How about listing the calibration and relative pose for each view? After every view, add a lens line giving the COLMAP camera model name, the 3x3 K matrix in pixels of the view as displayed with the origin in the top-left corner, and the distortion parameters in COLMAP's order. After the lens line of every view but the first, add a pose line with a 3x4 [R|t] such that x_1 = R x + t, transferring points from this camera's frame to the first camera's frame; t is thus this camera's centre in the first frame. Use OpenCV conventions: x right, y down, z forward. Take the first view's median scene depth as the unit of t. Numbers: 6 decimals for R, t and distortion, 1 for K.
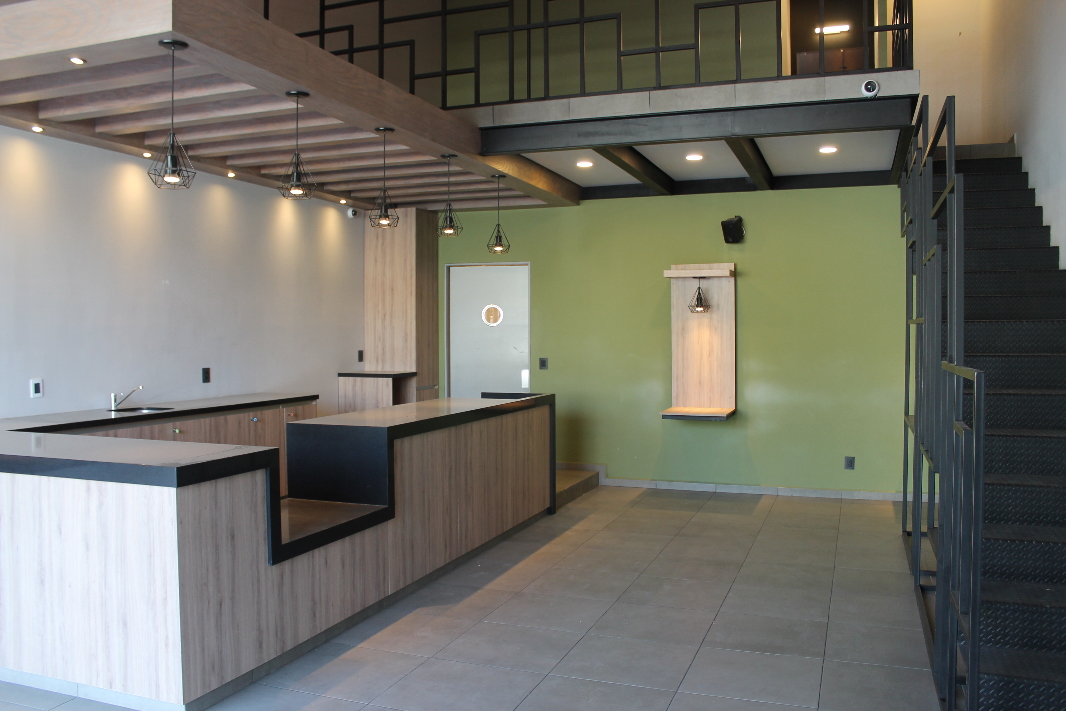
lens RADIAL K [[894.8, 0, 521.8], [0, 894.8, 352.3], [0, 0, 1]] dist [-0.157480, 0.134187]
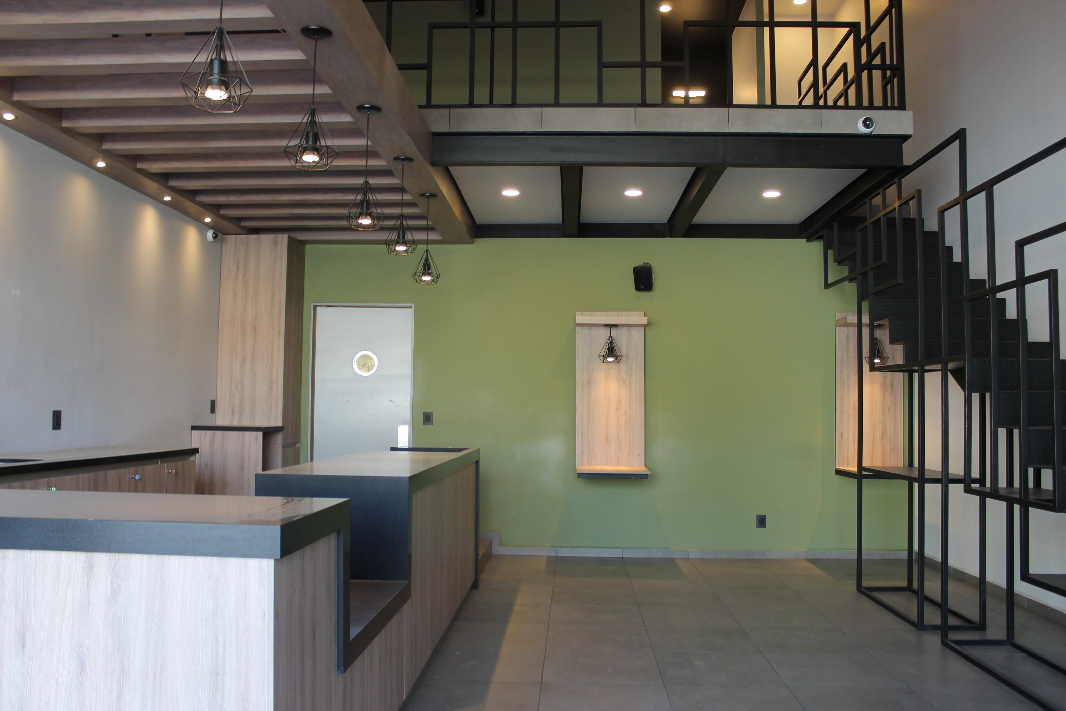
lens RADIAL K [[894.8, 0, 527.0], [0, 894.8, 359.2], [0, 0, 1]] dist [-0.157480, 0.134187]
pose [[0.952652, 0.029425, 0.302636, -0.192364], [-0.006115, 0.996959, -0.077687, 0.028074], [-0.304001, 0.072158, 0.949935, 0.159123]]
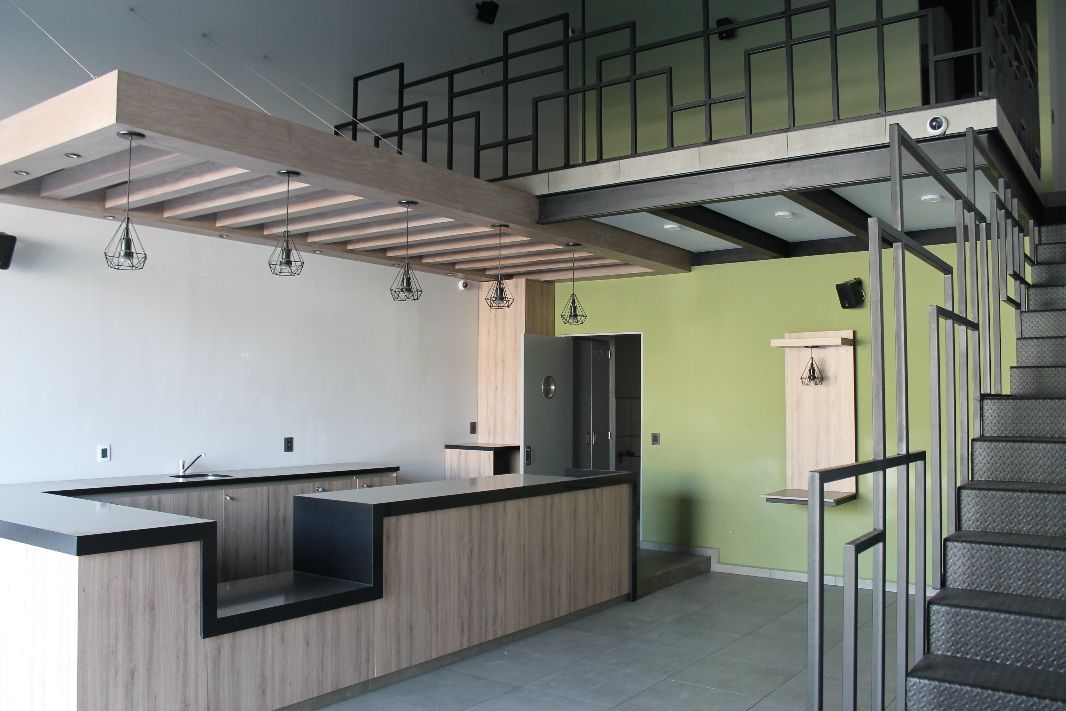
lens RADIAL K [[894.8, 0, 521.9], [0, 894.8, 354.6], [0, 0, 1]] dist [-0.157480, 0.134187]
pose [[0.963070, -0.006437, -0.269173, 0.180245], [-0.013535, 0.997293, -0.072278, -0.007845], [0.268910, 0.073252, 0.960376, 0.063428]]
